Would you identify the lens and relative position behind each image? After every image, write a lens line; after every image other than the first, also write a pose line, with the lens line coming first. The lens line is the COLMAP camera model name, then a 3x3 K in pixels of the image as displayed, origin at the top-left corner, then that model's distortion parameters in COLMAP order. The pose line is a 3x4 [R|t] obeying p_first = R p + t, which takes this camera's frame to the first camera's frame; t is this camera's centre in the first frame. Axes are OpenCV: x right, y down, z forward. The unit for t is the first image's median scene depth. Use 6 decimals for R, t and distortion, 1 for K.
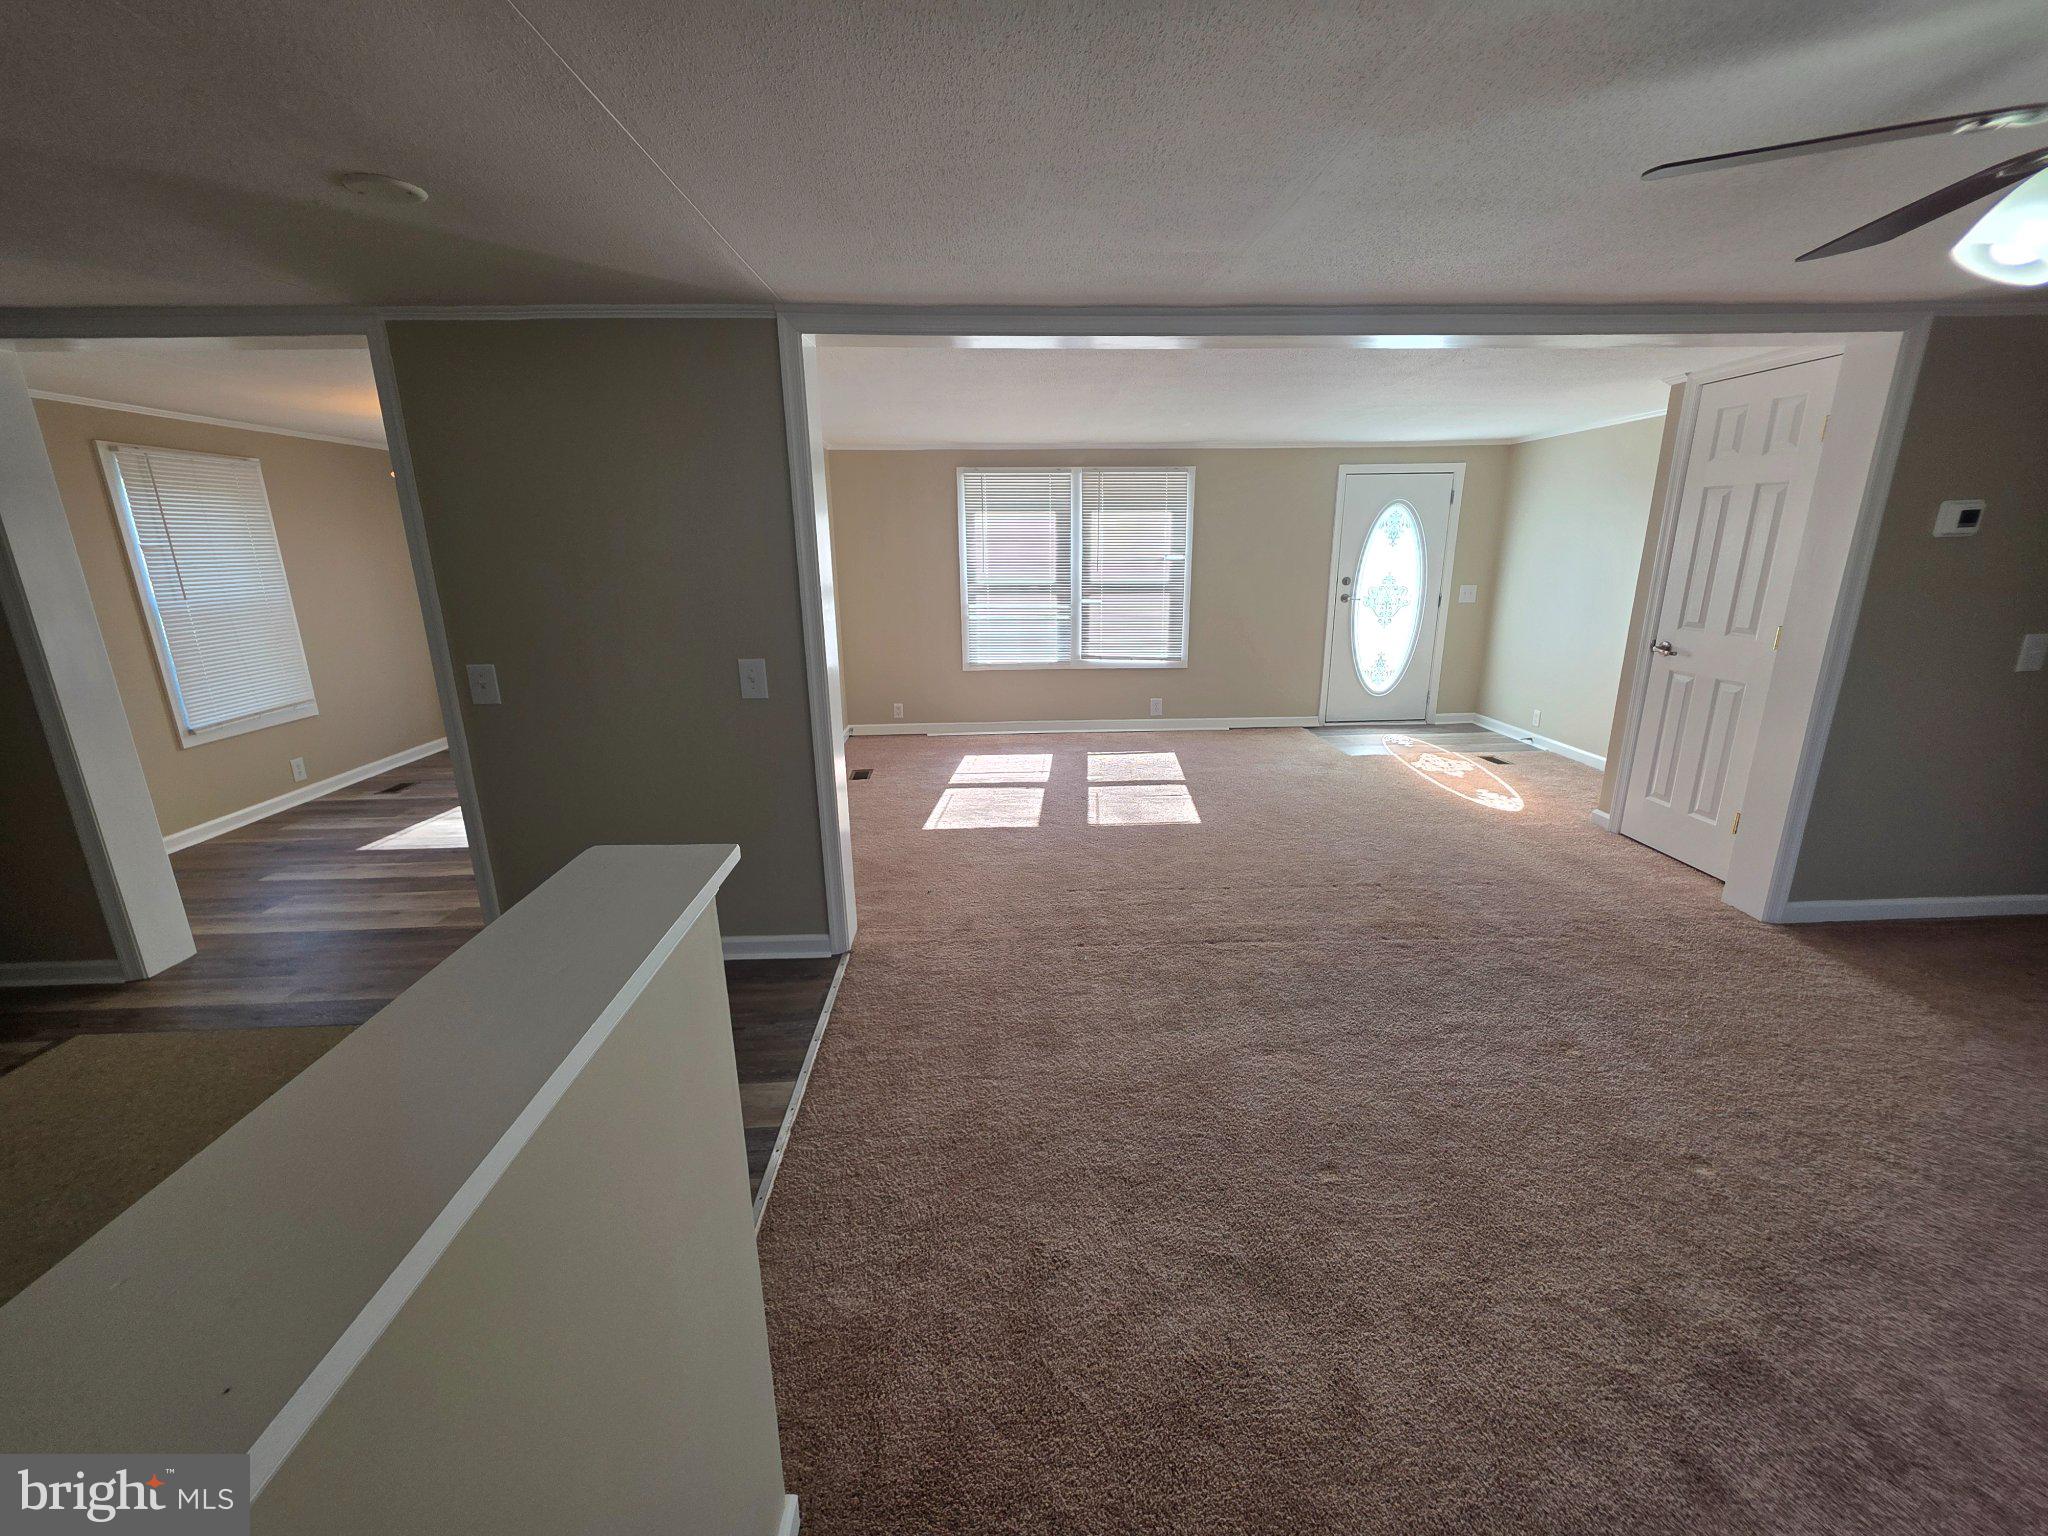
lens RADIAL K [[824.4, 0, 1022.0], [0, 824.4, 761.2], [0, 0, 1]] dist [0.001152, 0.000148]
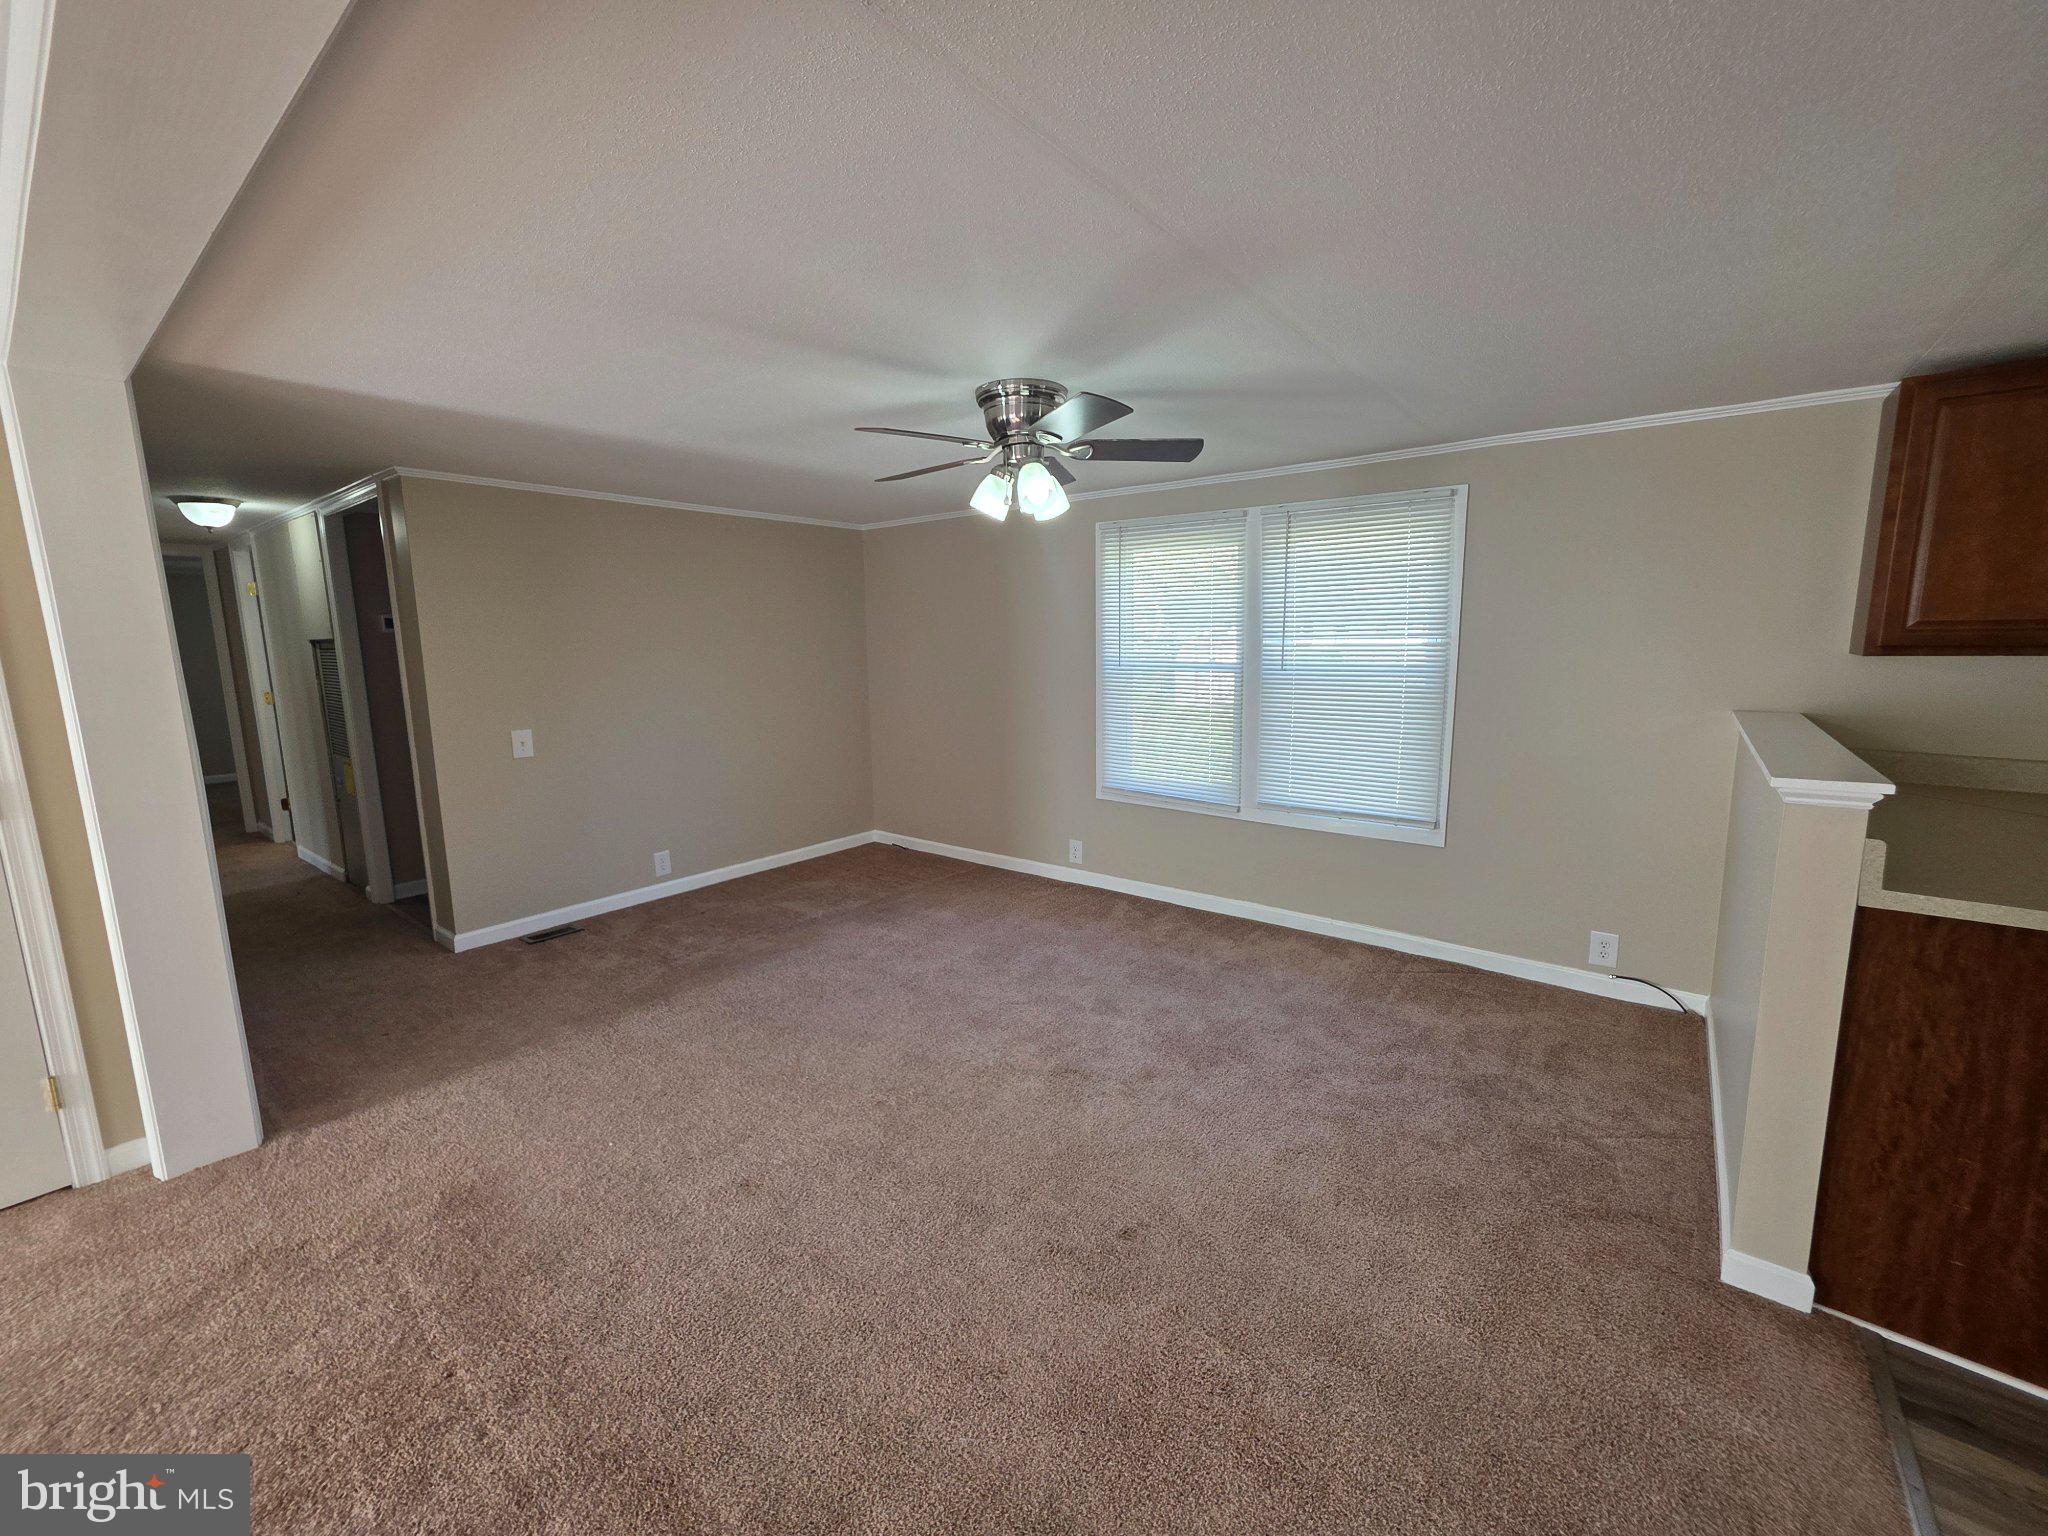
lens RADIAL K [[824.4, 0, 1026.9], [0, 824.4, 758.5], [0, 0, 1]] dist [0.001152, 0.000148]
pose [[-0.764452, -0.076634, 0.640110, -0.065164], [0.190238, 0.921880, 0.337559, -0.204218], [-0.615973, 0.379821, -0.690154, 0.793596]]
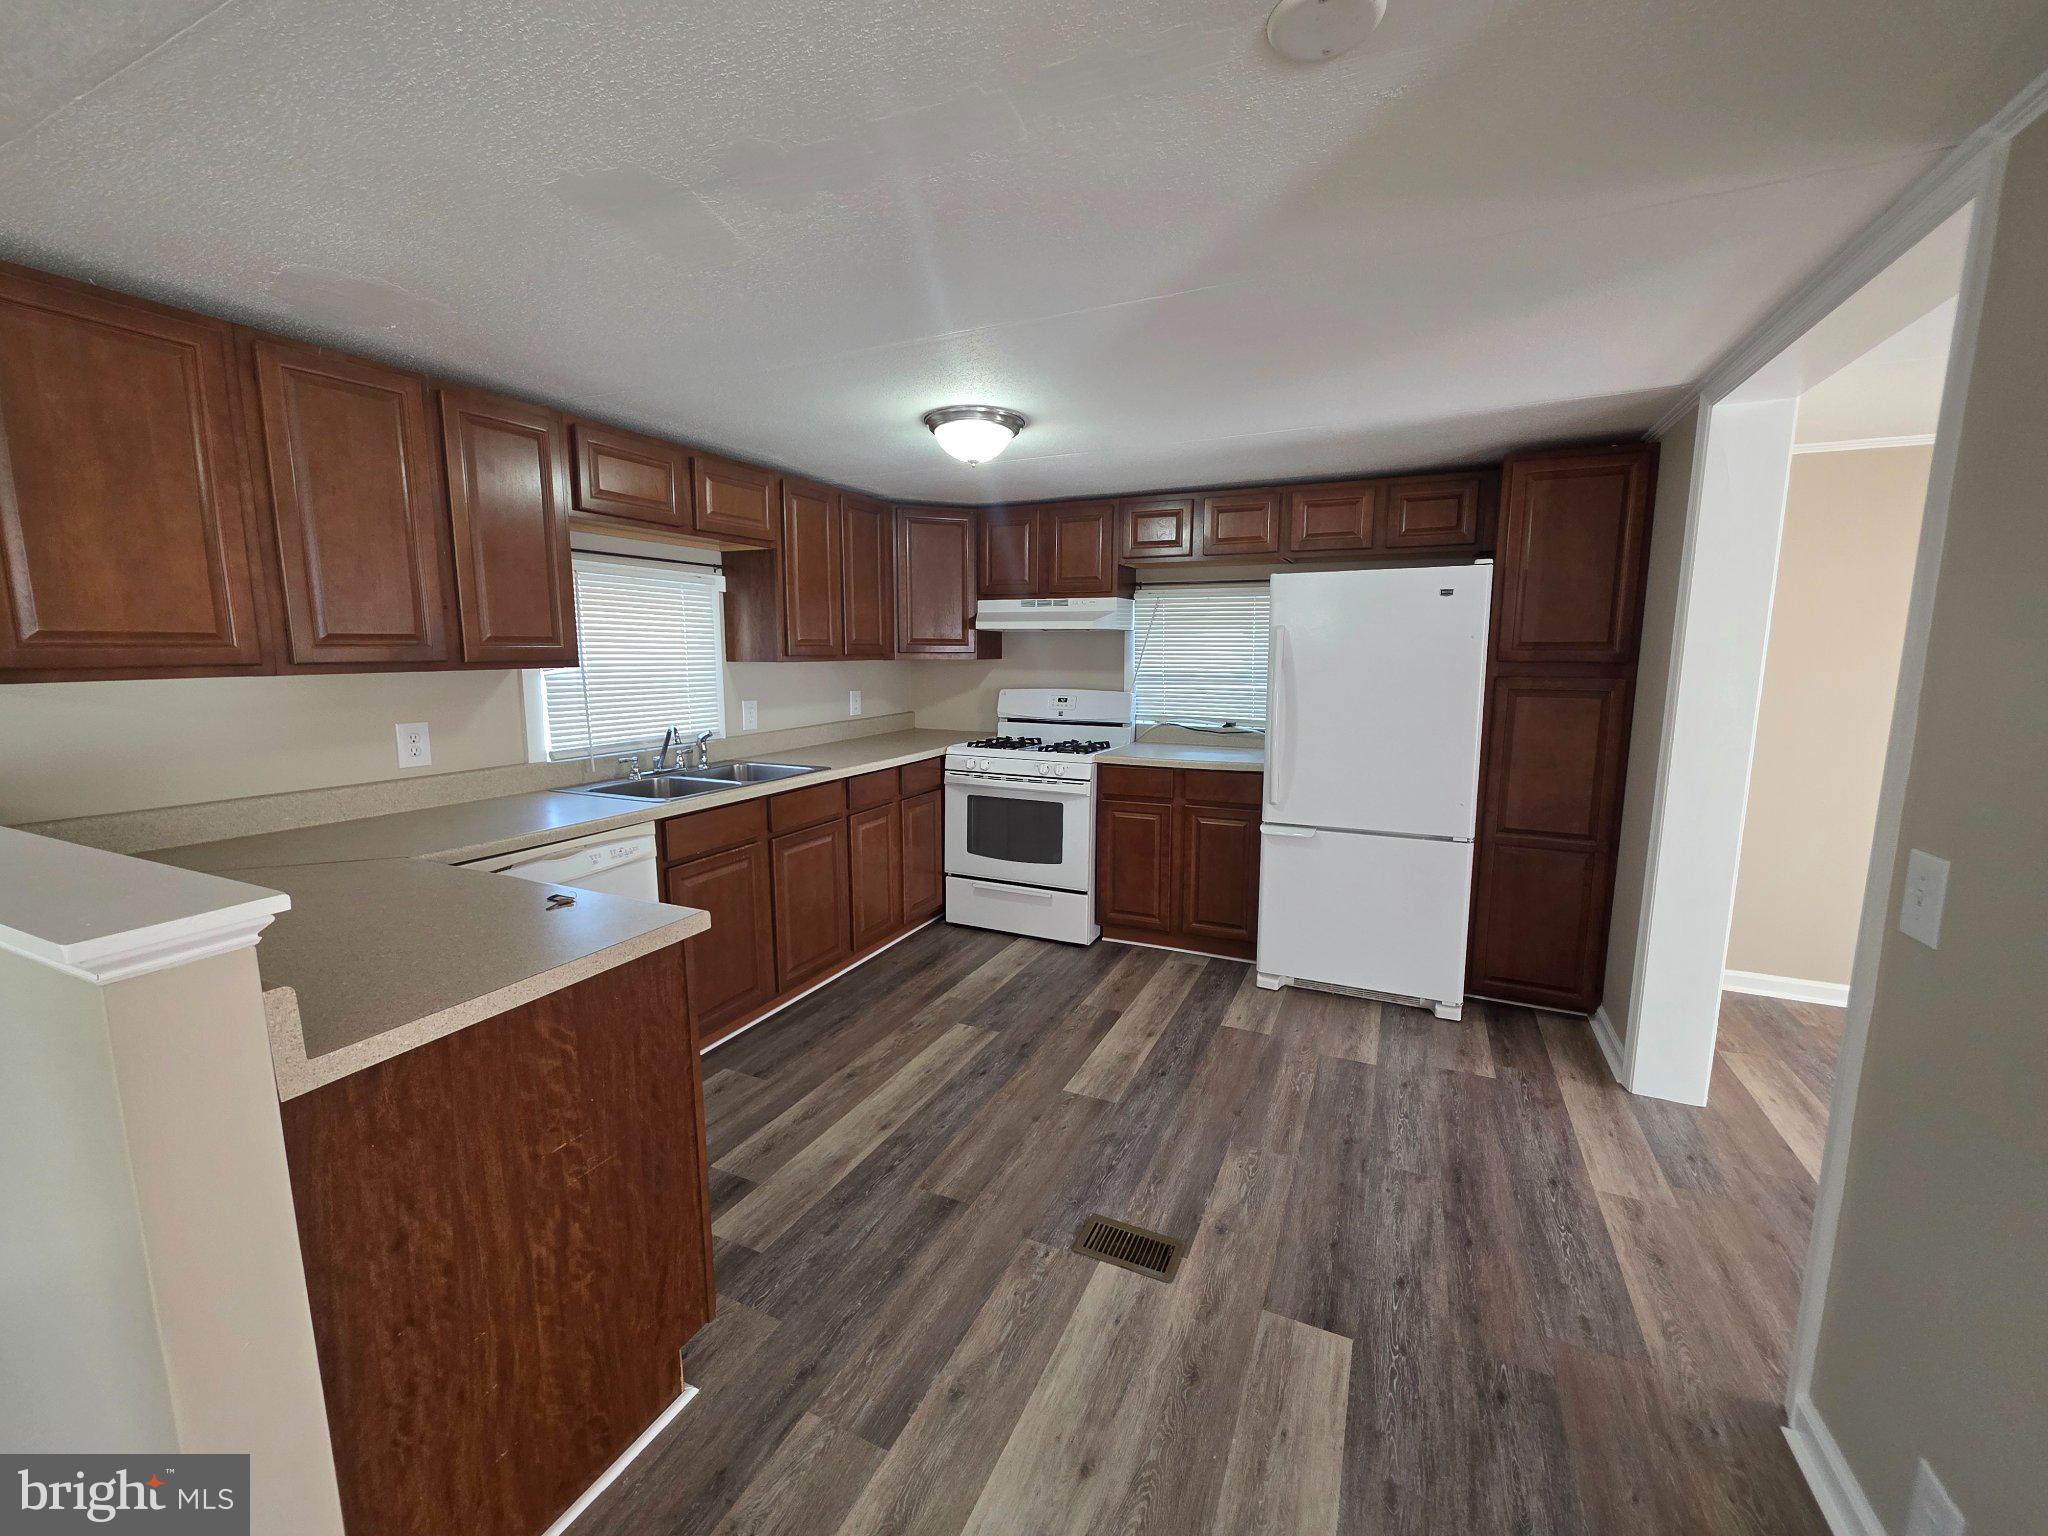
lens RADIAL K [[824.4, 0, 1012.9], [0, 824.4, 763.5], [0, 0, 1]] dist [0.001152, 0.000148]
pose [[-0.458116, 0.139247, -0.877918, -0.023520], [-0.228634, 0.935965, 0.267760, -0.126832], [0.858986, 0.323387, -0.396944, 0.532216]]
